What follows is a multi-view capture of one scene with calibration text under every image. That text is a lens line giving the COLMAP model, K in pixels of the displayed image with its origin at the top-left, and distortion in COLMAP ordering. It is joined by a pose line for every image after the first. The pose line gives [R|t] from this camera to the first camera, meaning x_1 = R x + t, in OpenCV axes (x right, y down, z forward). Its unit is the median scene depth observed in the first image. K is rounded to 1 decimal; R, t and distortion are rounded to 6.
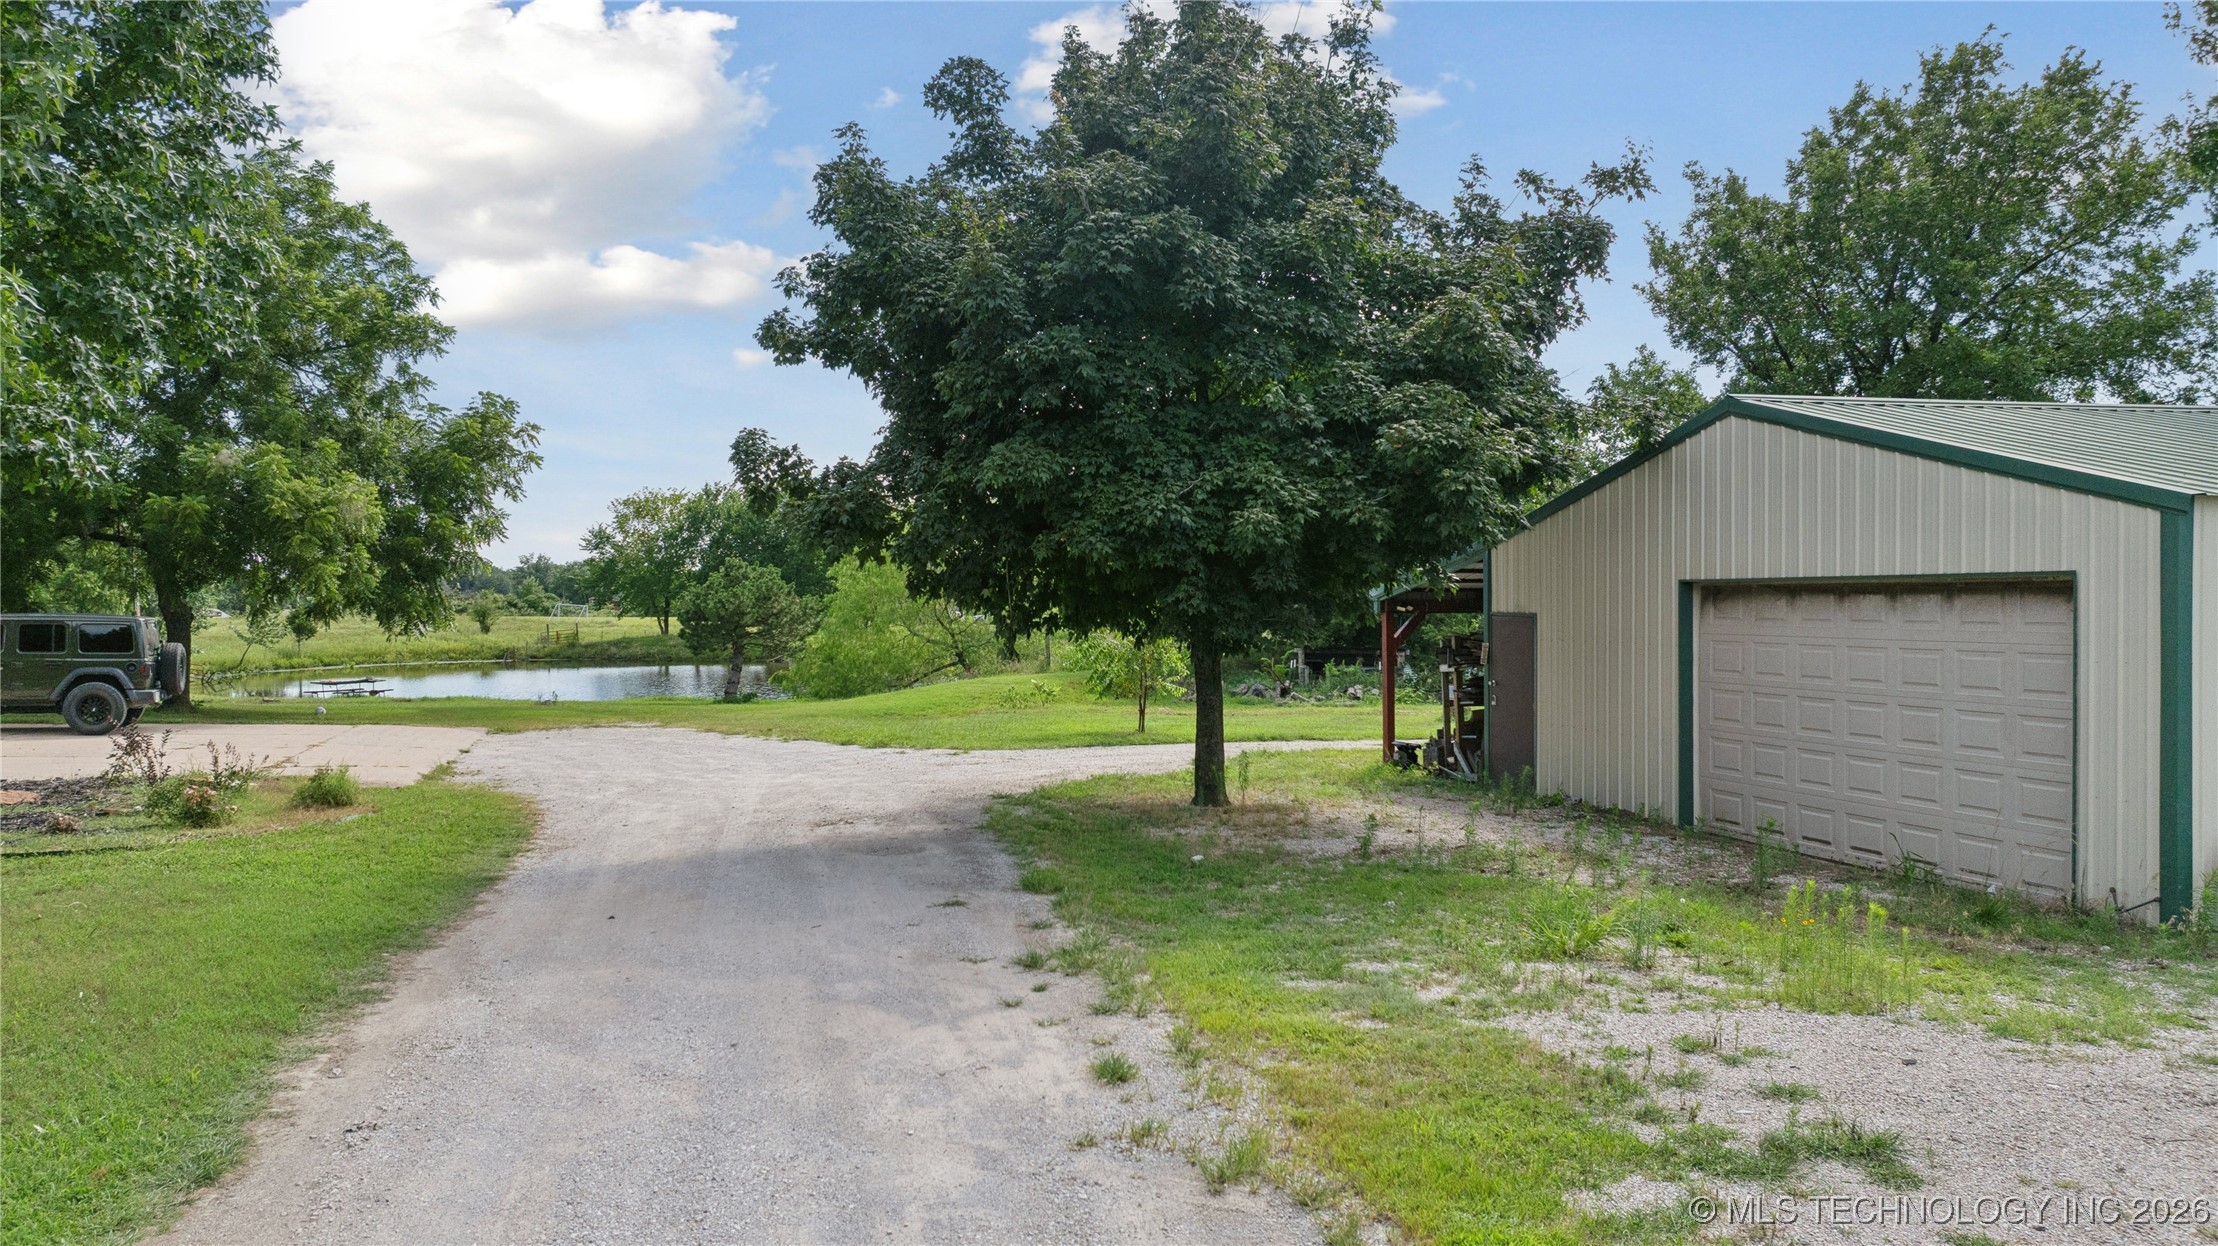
lens RADIAL K [[1648.8, 0, 1107.2], [0, 1648.8, 621.8], [0, 0, 1]] dist [-0.002238, -0.000163]
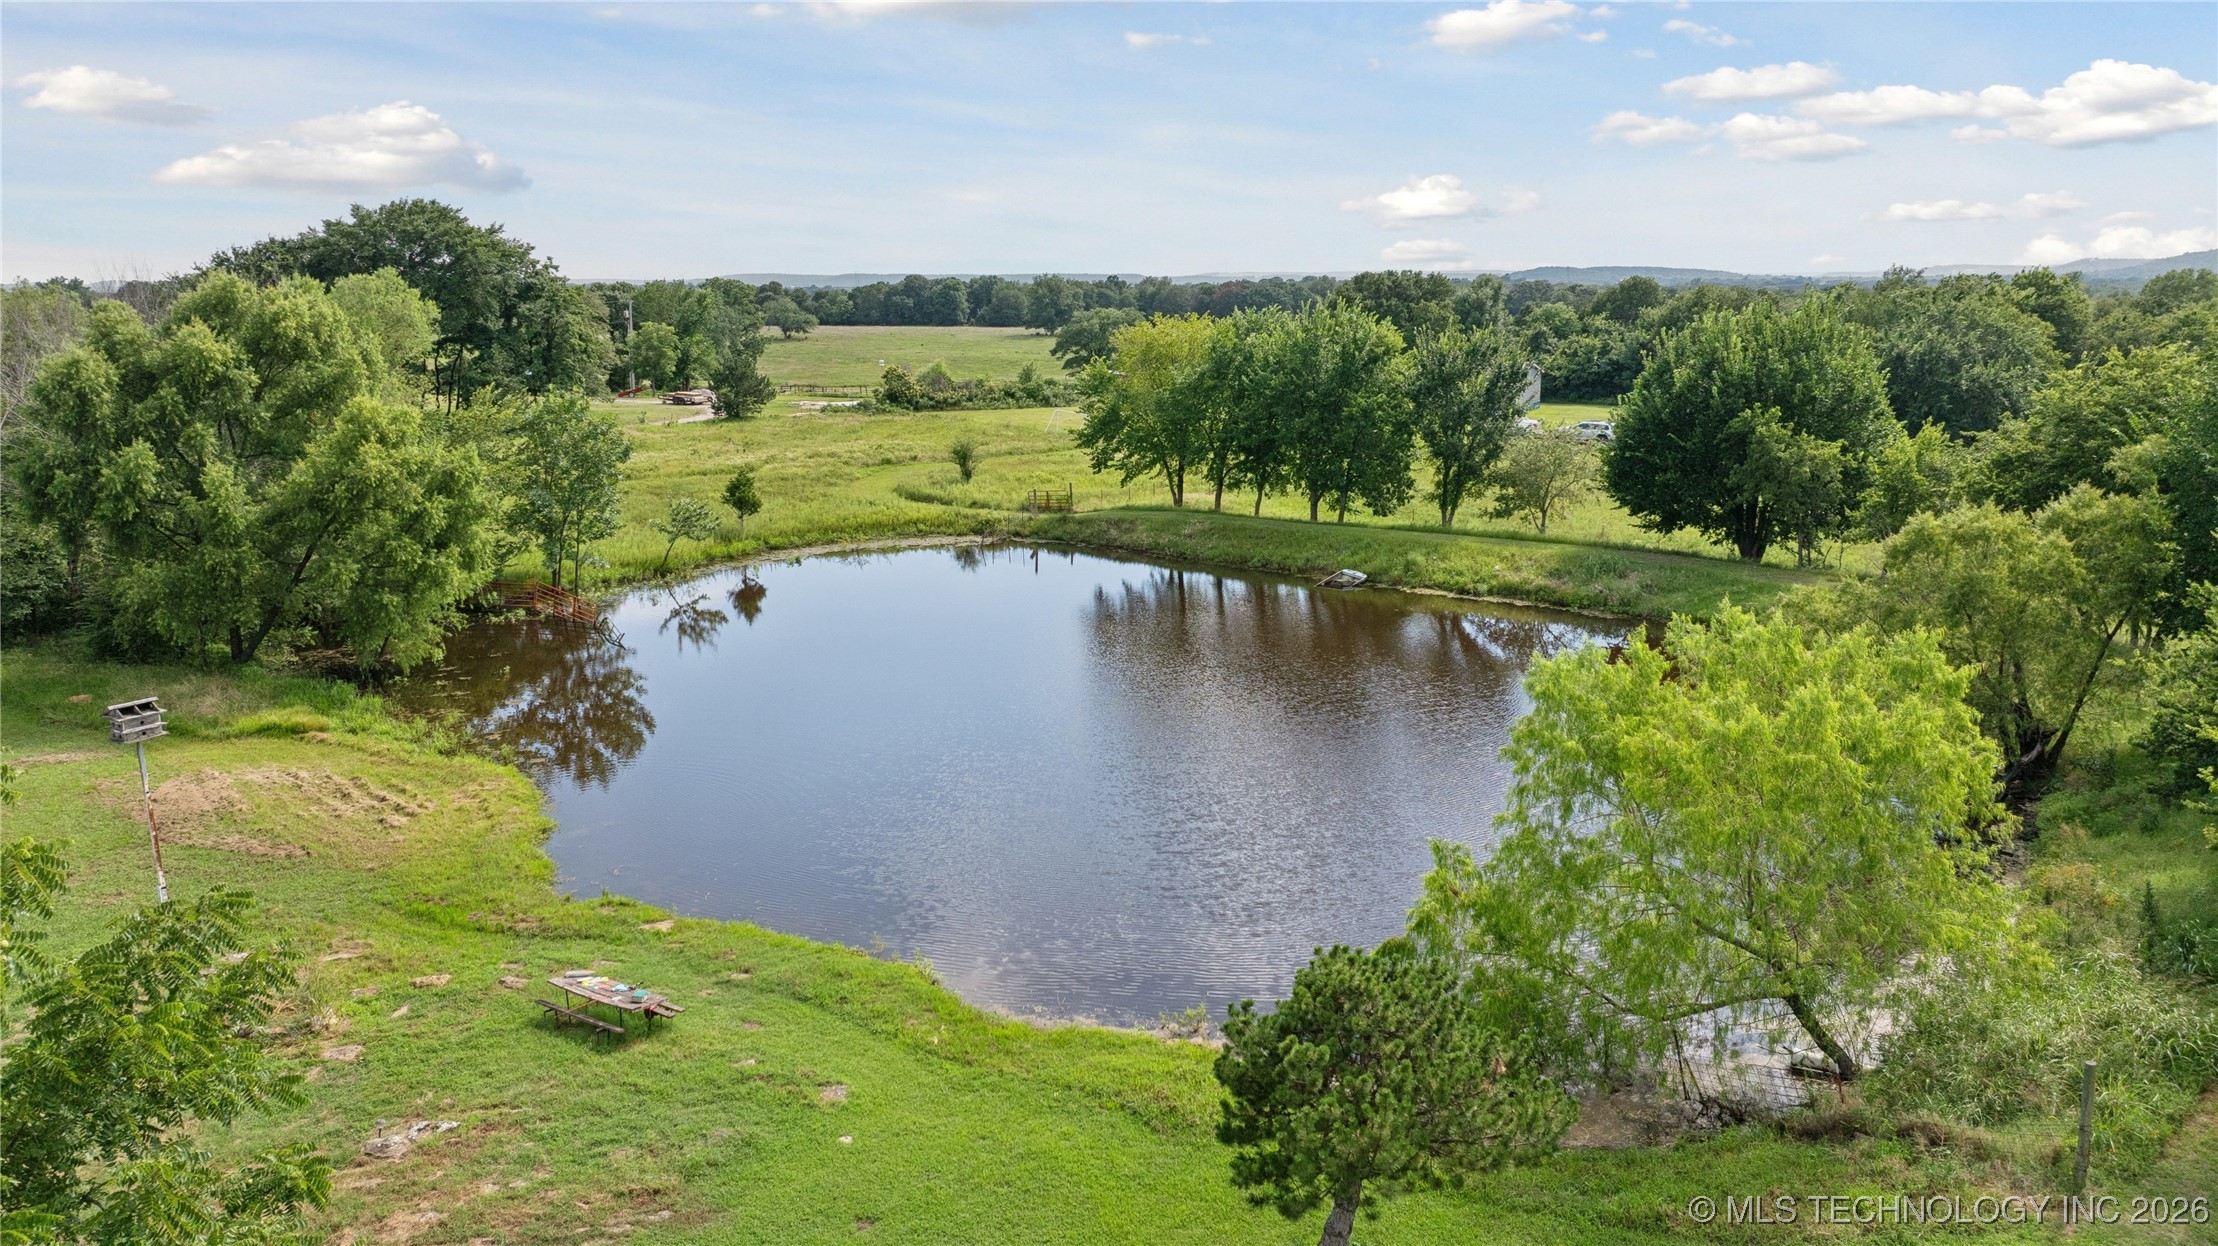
lens RADIAL K [[1648.8, 0, 1111.1], [0, 1648.8, 622.3], [0, 0, 1]] dist [-0.002238, -0.000163]
pose [[0.954615, 0.064824, -0.290704, -0.073469], [-0.009686, 0.982269, 0.187227, -0.085318], [0.297686, -0.175914, 0.938316, 0.267688]]
